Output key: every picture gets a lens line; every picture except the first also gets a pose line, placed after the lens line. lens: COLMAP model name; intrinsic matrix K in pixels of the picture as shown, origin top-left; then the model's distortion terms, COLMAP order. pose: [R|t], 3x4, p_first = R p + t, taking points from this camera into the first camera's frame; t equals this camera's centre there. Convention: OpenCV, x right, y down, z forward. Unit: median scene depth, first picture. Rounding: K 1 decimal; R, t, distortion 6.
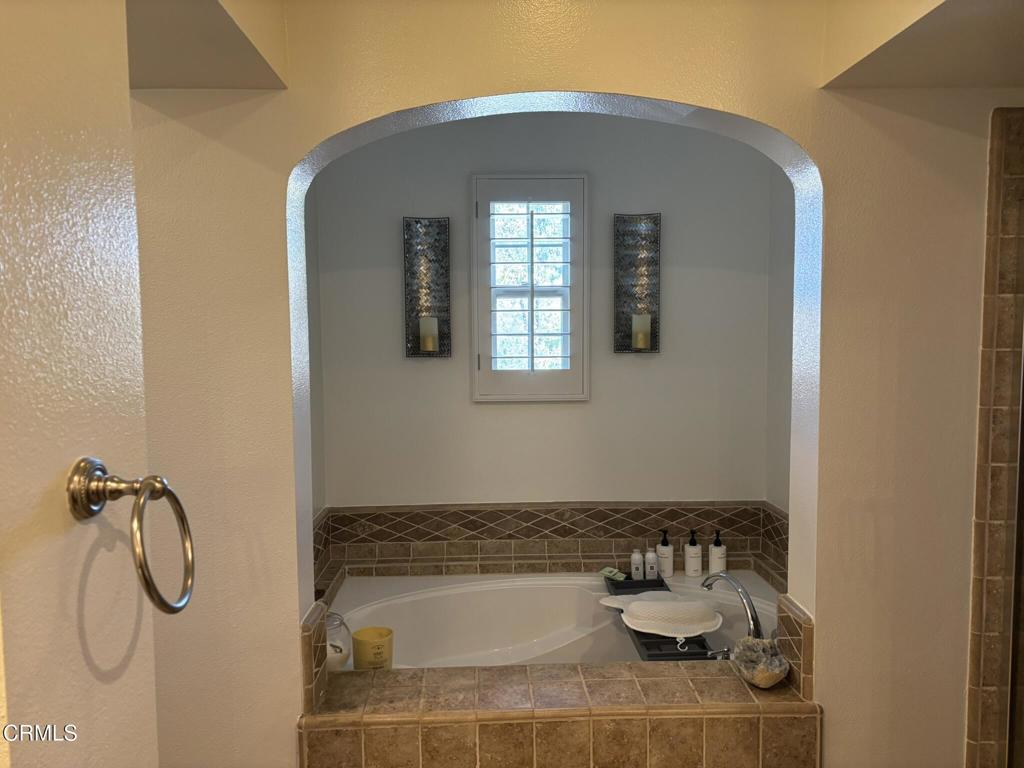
lens RADIAL K [[766.0, 0, 517.6], [0, 766.0, 383.3], [0, 0, 1]] dist [0.036580, -0.016028]
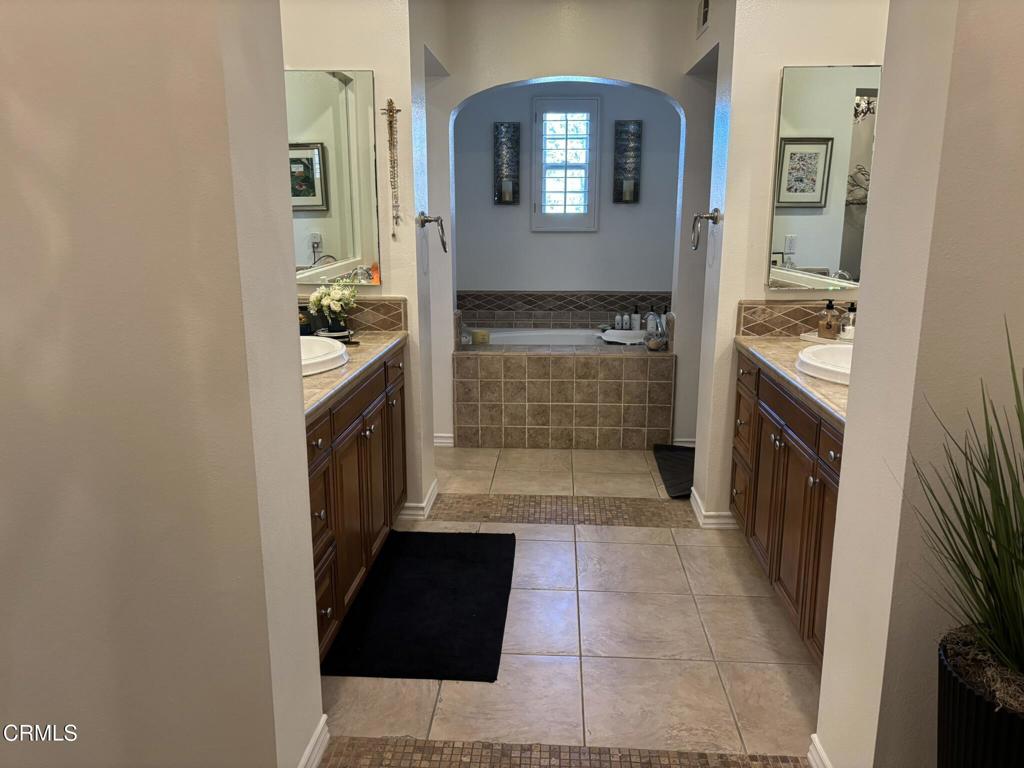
lens RADIAL K [[766.0, 0, 512.6], [0, 766.0, 391.9], [0, 0, 1]] dist [0.036580, -0.016028]
pose [[0.994874, 0.034443, -0.095078, 0.081059], [-0.018054, 0.985599, 0.168130, 0.094000], [0.099500, -0.165552, 0.981169, -0.812893]]
